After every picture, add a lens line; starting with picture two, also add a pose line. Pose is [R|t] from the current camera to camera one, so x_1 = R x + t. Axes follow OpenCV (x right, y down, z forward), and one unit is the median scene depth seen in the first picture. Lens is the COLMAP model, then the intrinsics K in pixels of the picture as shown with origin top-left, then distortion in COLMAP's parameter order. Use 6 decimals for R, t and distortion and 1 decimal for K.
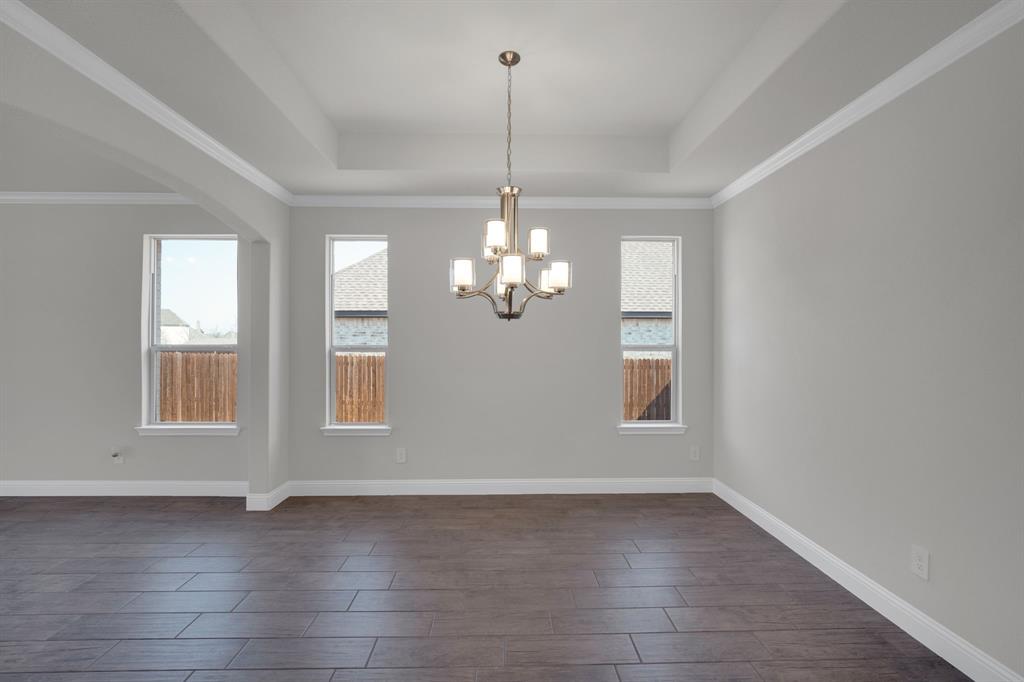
lens RADIAL K [[447.8, 0, 515.9], [0, 447.8, 337.7], [0, 0, 1]] dist [-0.008862, 0.001566]
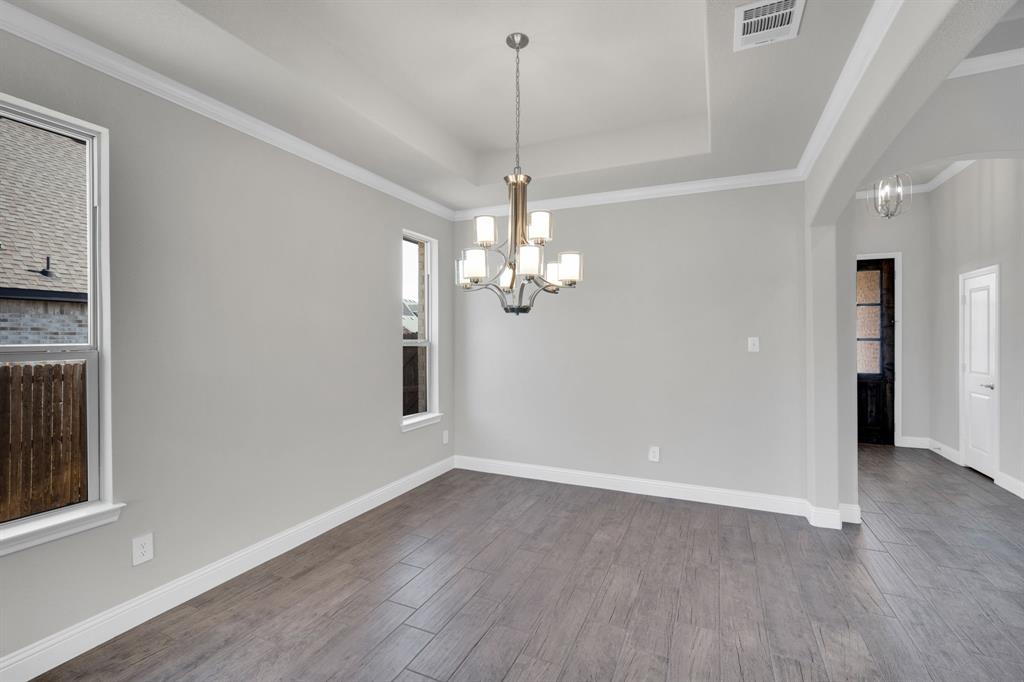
lens RADIAL K [[447.8, 0, 515.7], [0, 447.8, 336.9], [0, 0, 1]] dist [-0.008862, 0.001566]
pose [[0.438190, -0.000487, 0.898882, -0.594794], [-0.006179, 0.999975, 0.003554, 0.003623], [-0.898861, -0.007112, 0.438176, 0.399121]]
